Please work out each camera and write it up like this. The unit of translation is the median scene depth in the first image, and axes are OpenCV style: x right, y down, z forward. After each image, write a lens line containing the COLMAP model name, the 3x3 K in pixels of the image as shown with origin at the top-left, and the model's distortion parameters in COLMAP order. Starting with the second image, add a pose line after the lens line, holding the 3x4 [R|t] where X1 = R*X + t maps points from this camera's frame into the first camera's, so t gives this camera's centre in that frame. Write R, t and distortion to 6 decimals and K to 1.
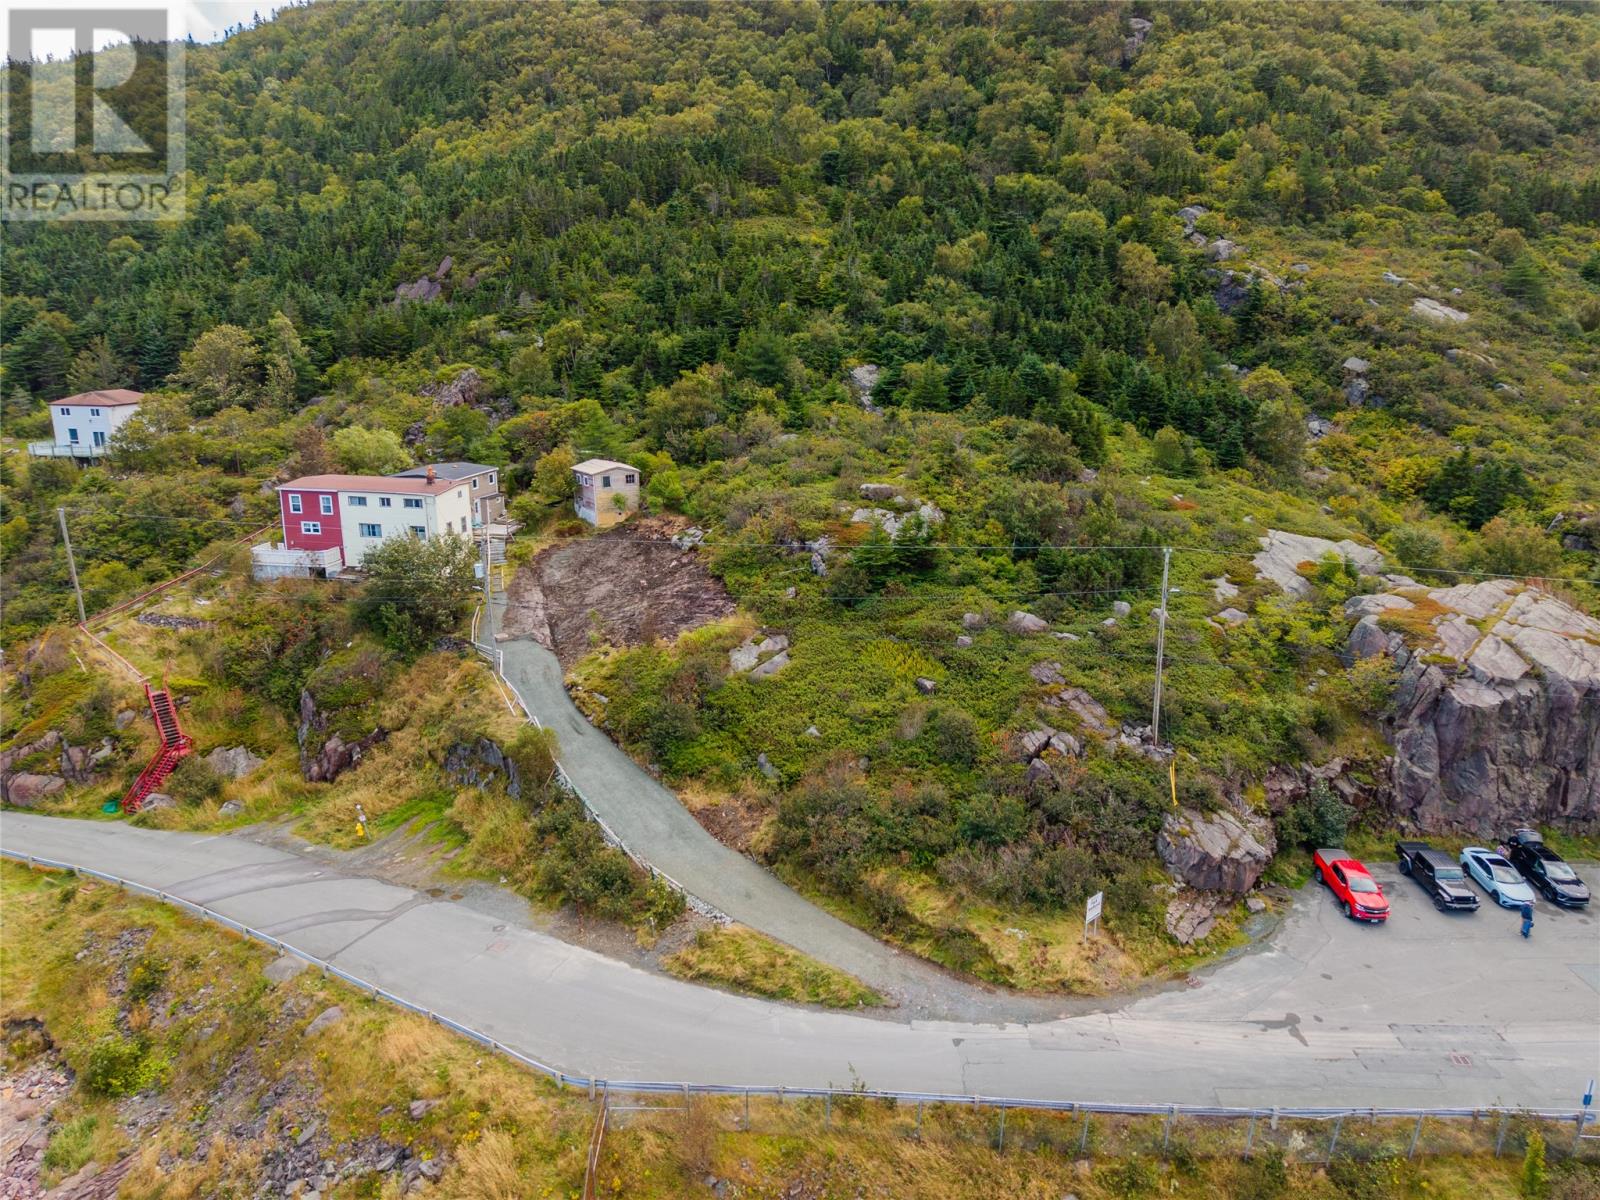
lens RADIAL K [[1067.6, 0, 806.9], [0, 1067.6, 591.8], [0, 0, 1]] dist [0.020416, -0.018211]
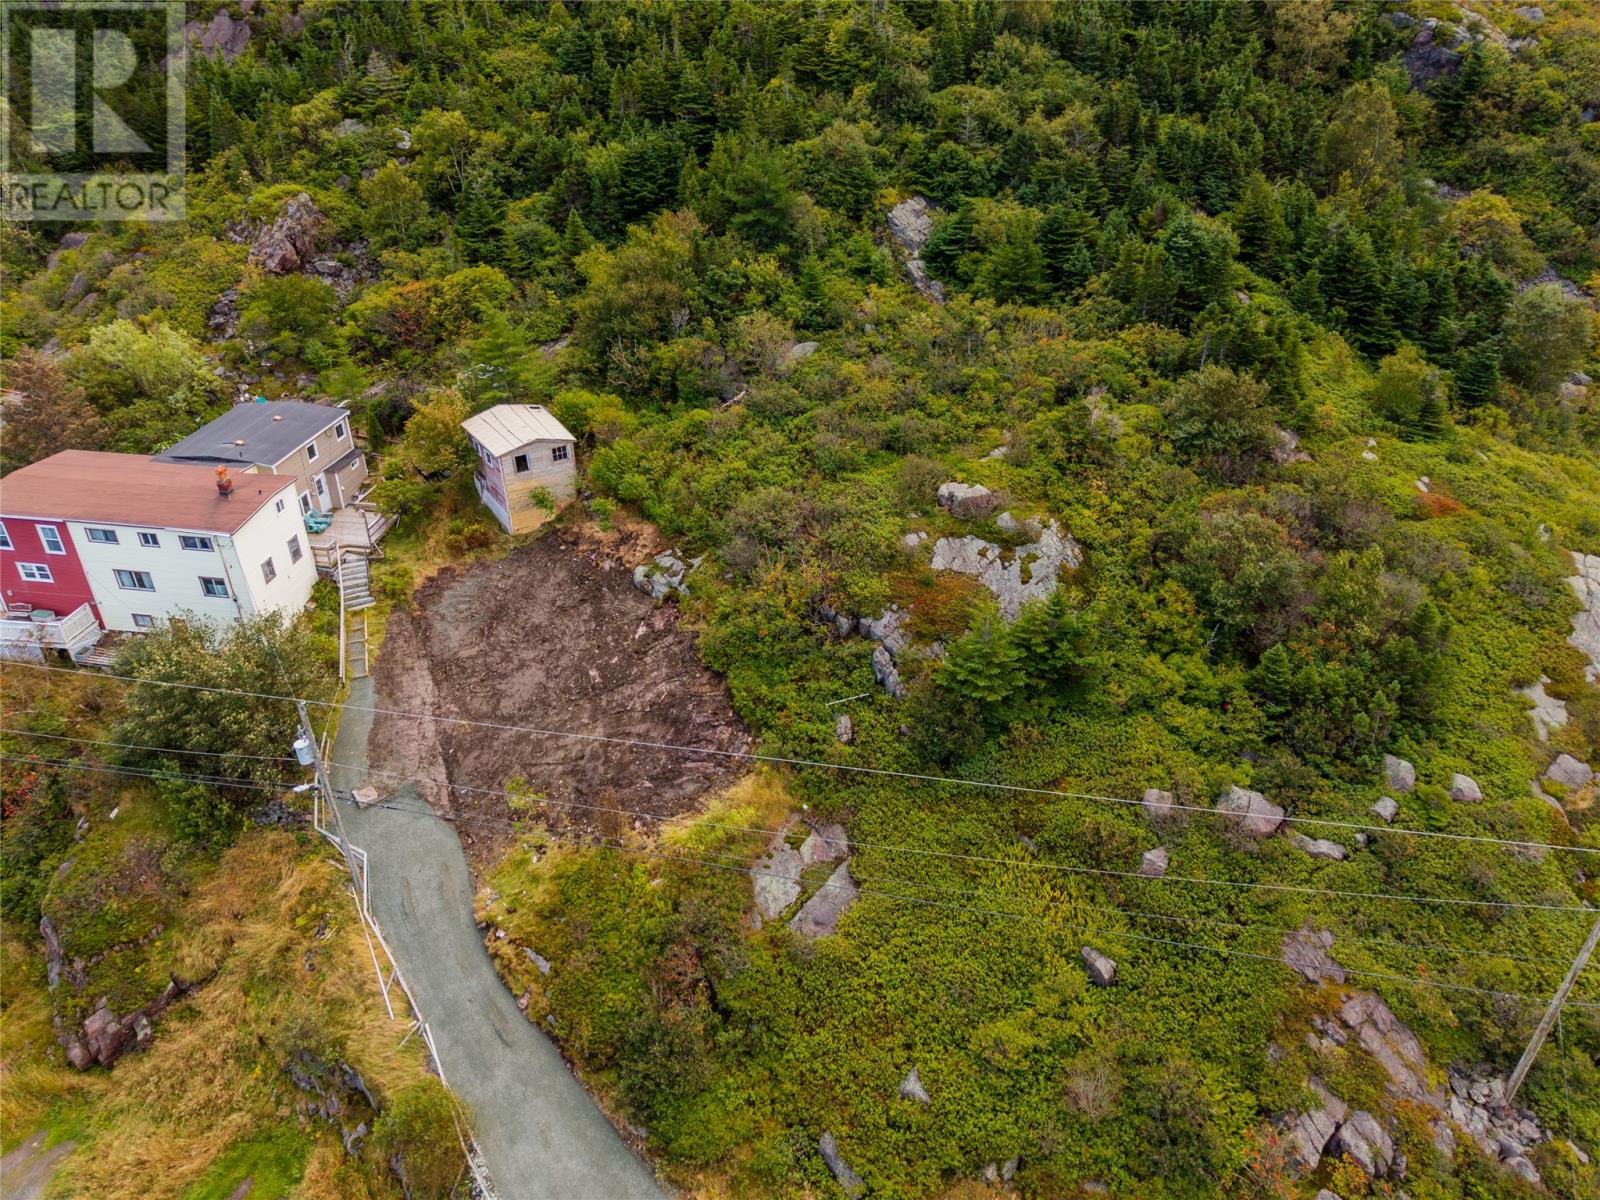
lens RADIAL K [[1067.6, 0, 796.8], [0, 1067.6, 591.7], [0, 0, 1]] dist [0.020416, -0.018211]
pose [[0.999022, -0.018123, 0.040331, -0.059216], [0.005982, 0.959154, 0.282820, -0.224758], [-0.043809, -0.282302, 0.958325, 0.408787]]
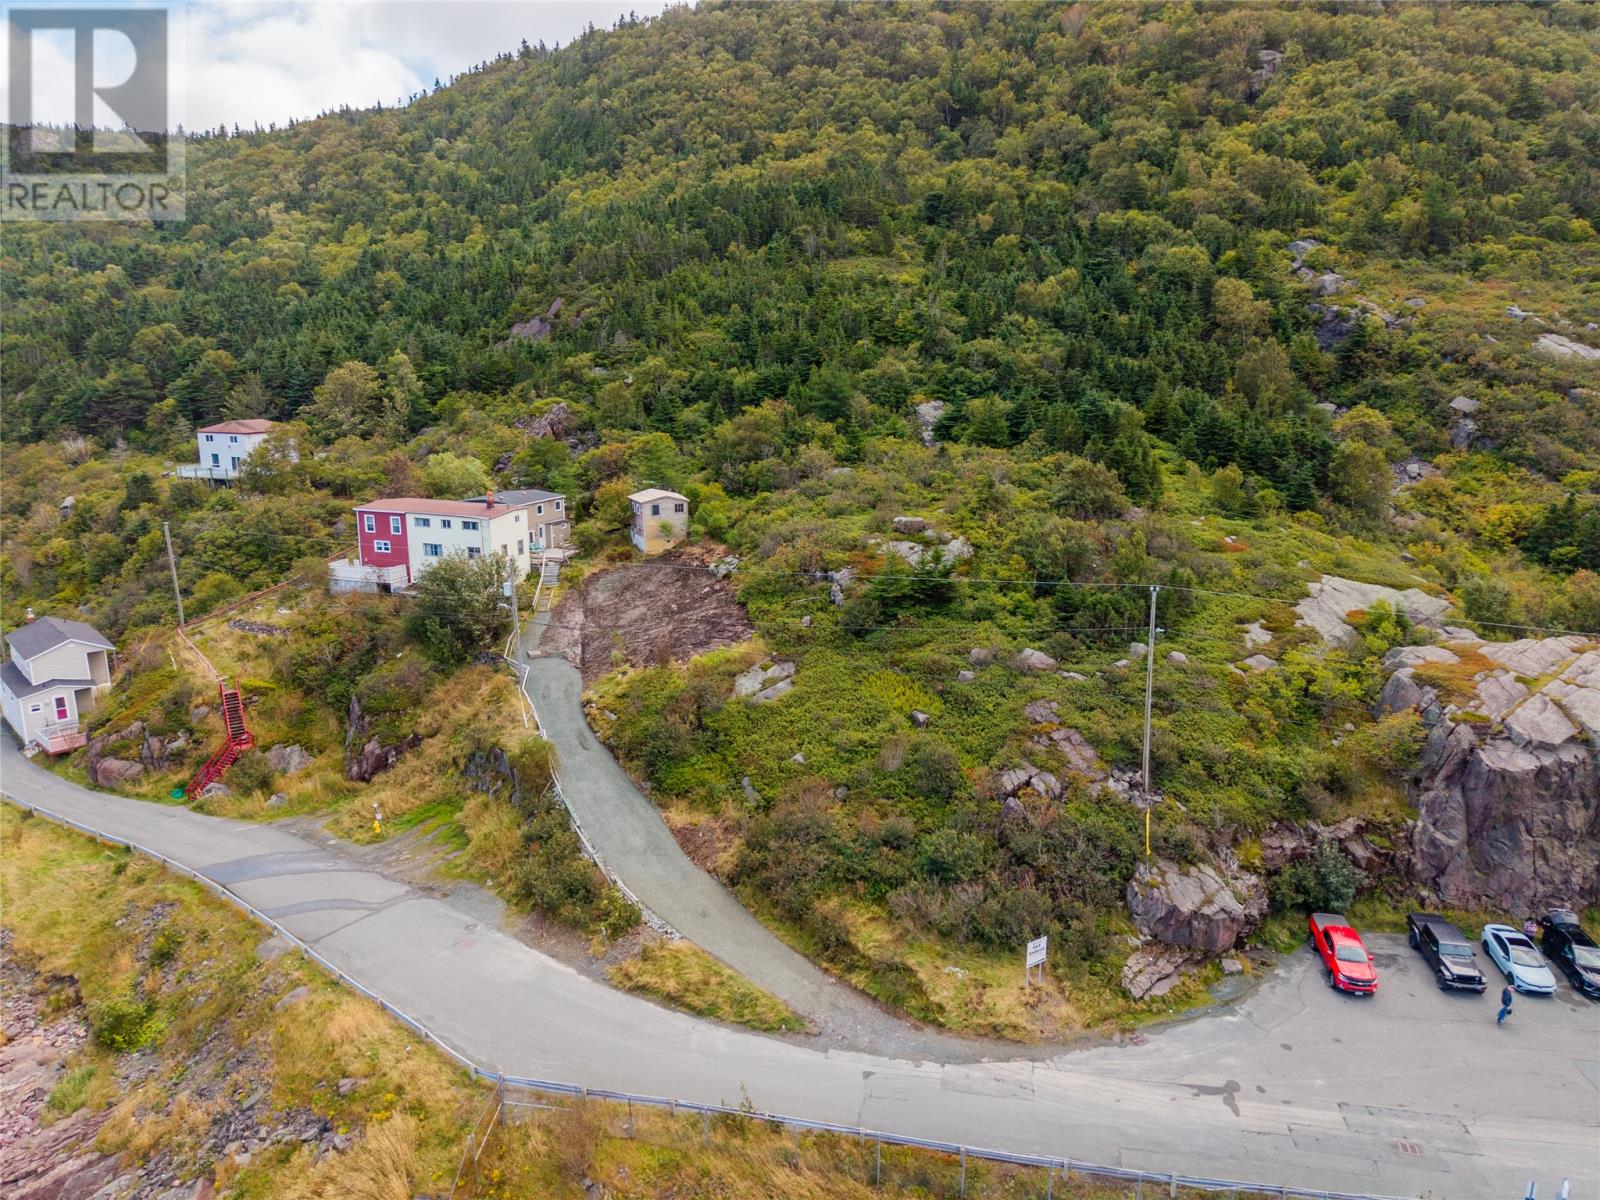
lens RADIAL K [[1067.6, 0, 805.8], [0, 1067.6, 593.3], [0, 0, 1]] dist [0.020416, -0.018211]
pose [[0.988498, 0.033083, -0.147572, 0.121873], [-0.038257, 0.998744, -0.032362, 0.006200], [0.146316, 0.037635, 0.988522, -0.000775]]
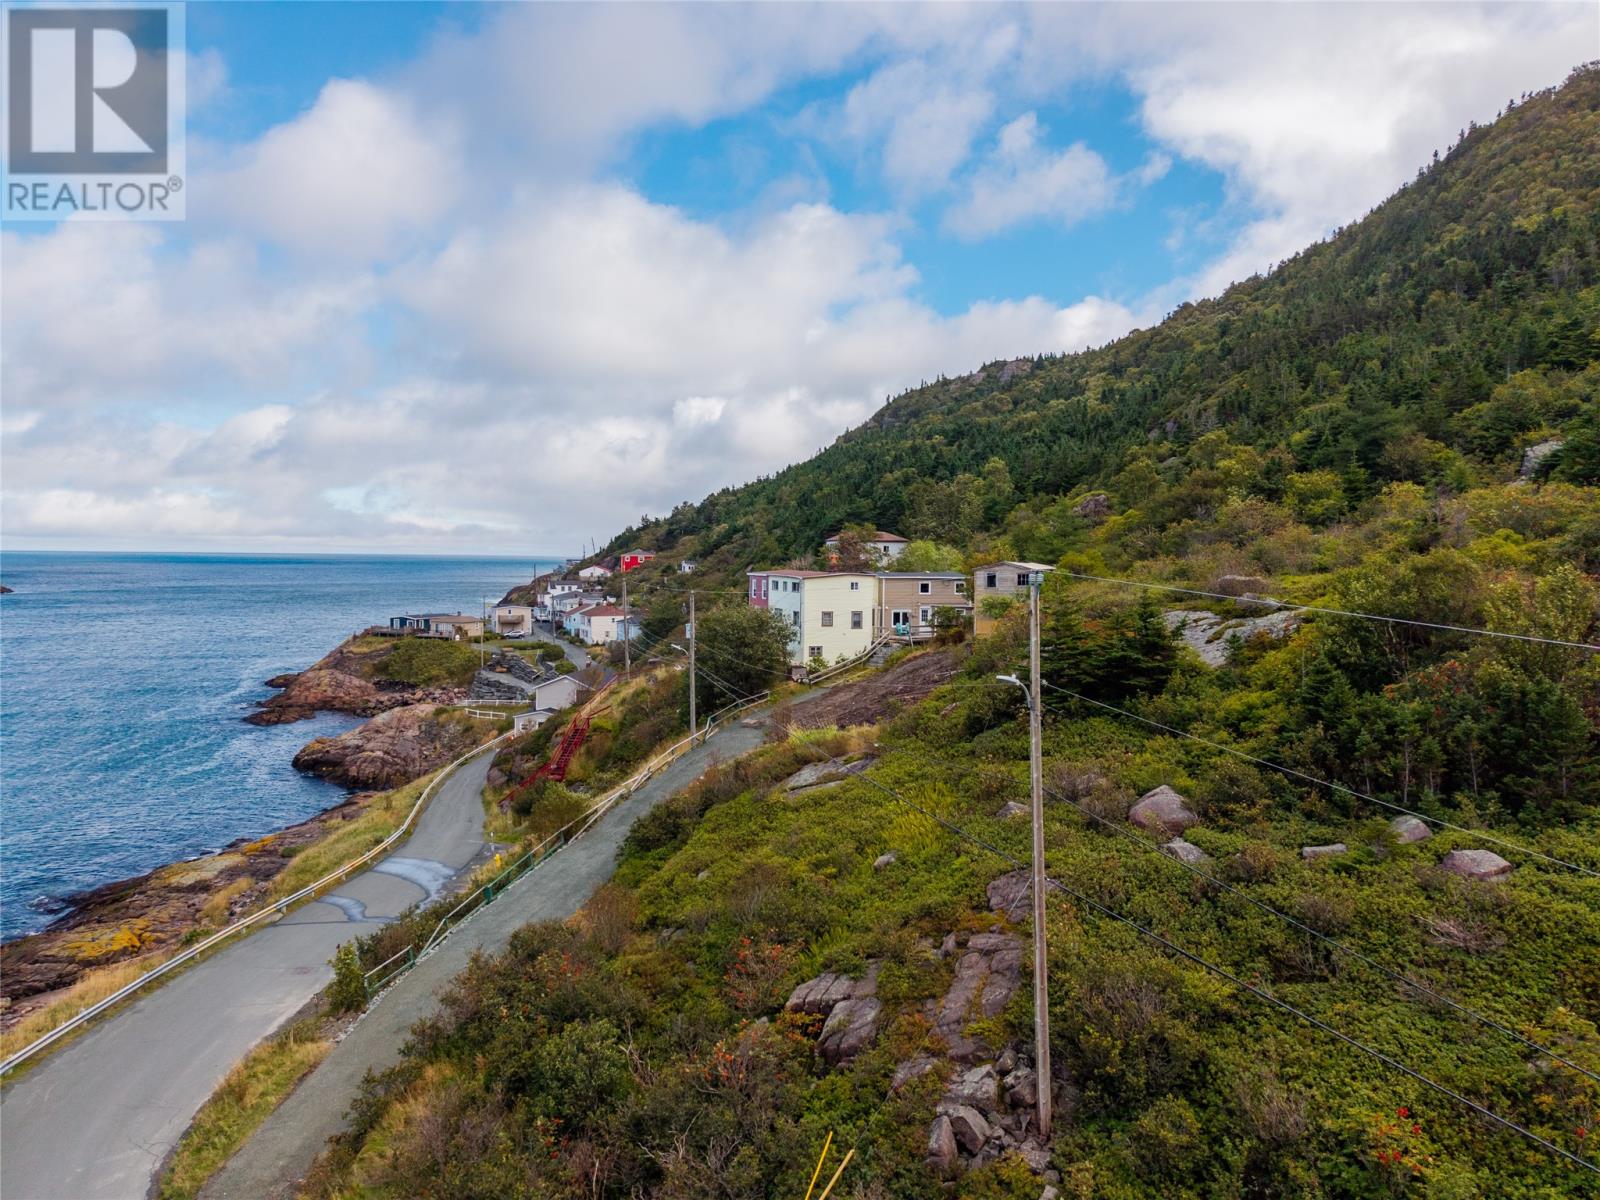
lens RADIAL K [[1067.6, 0, 802.9], [0, 1067.6, 590.8], [0, 0, 1]] dist [0.020416, -0.018211]
pose [[0.507053, 0.024228, -0.861575, 0.449968], [-0.221614, 0.969663, -0.103156, 0.016412], [0.832937, 0.243243, 0.497039, 0.541319]]
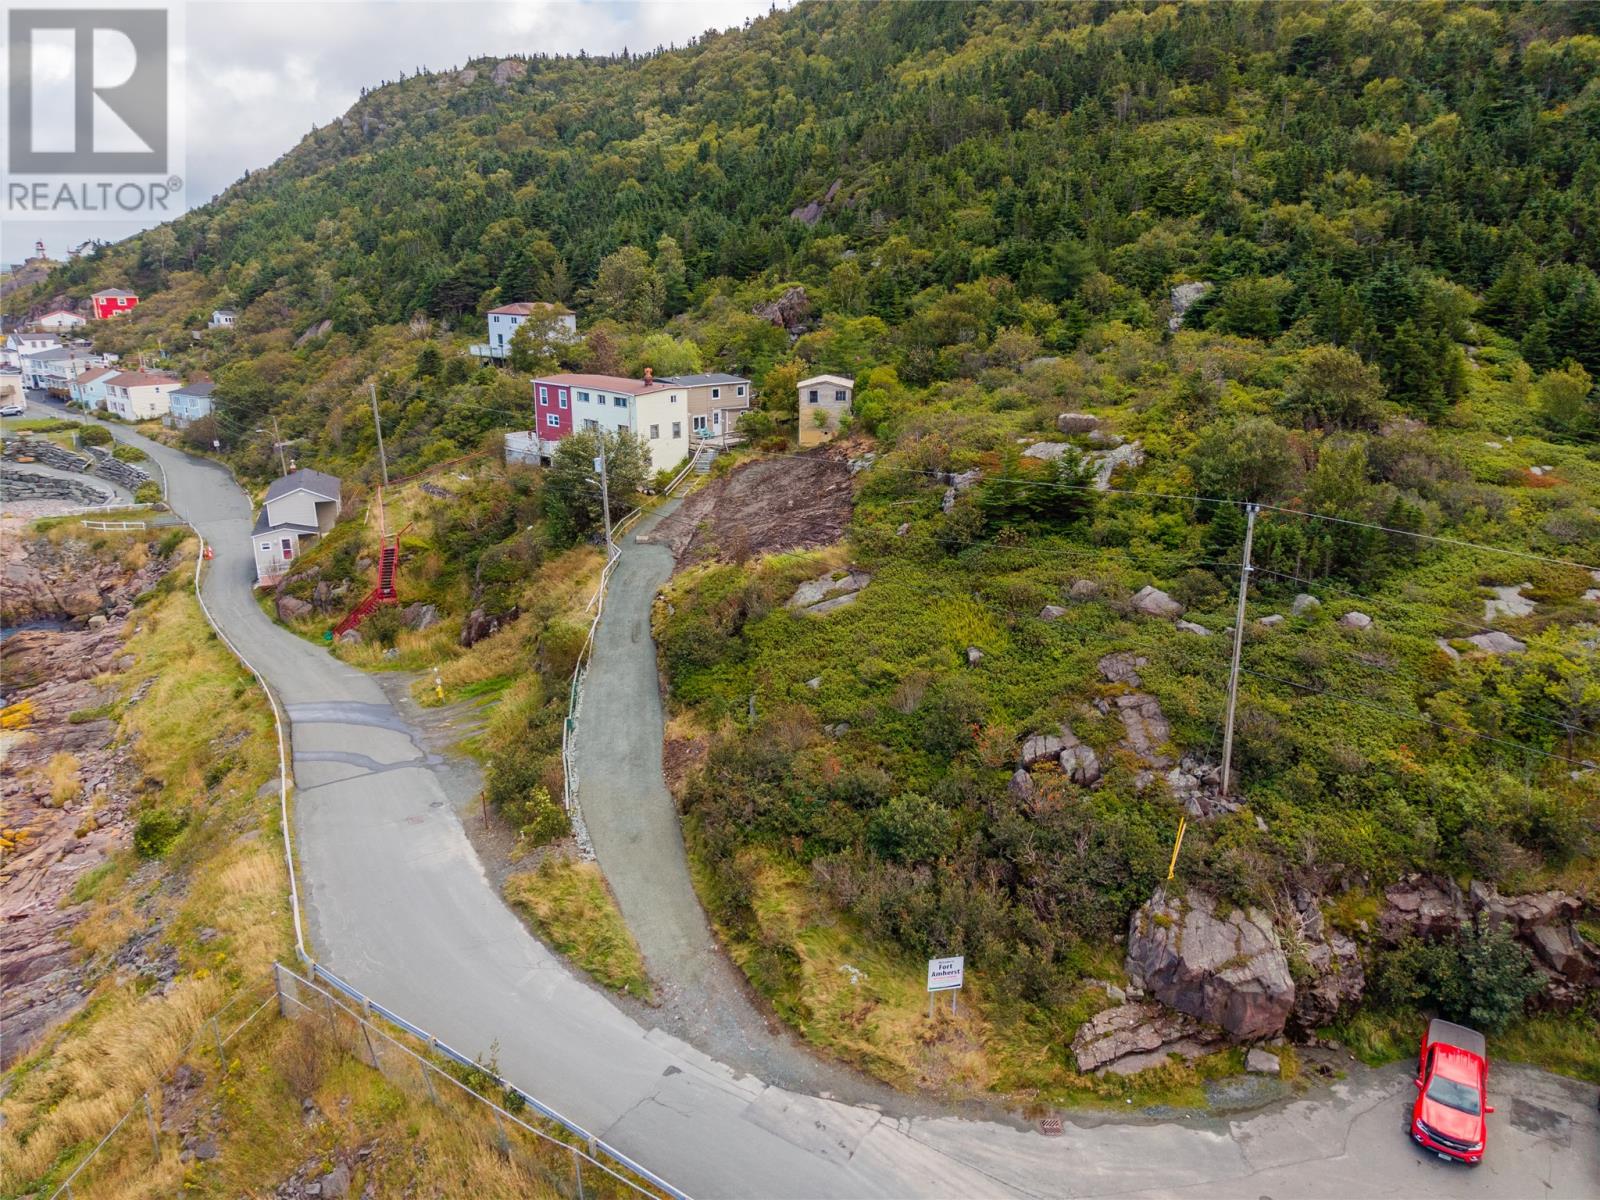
lens RADIAL K [[1067.6, 0, 806.9], [0, 1067.6, 599.5], [0, 0, 1]] dist [0.020416, -0.018211]
pose [[0.856785, 0.153975, -0.492150, 0.316422], [-0.134356, 0.988073, 0.075230, 0.002823], [0.497864, 0.001667, 0.867254, 0.206618]]
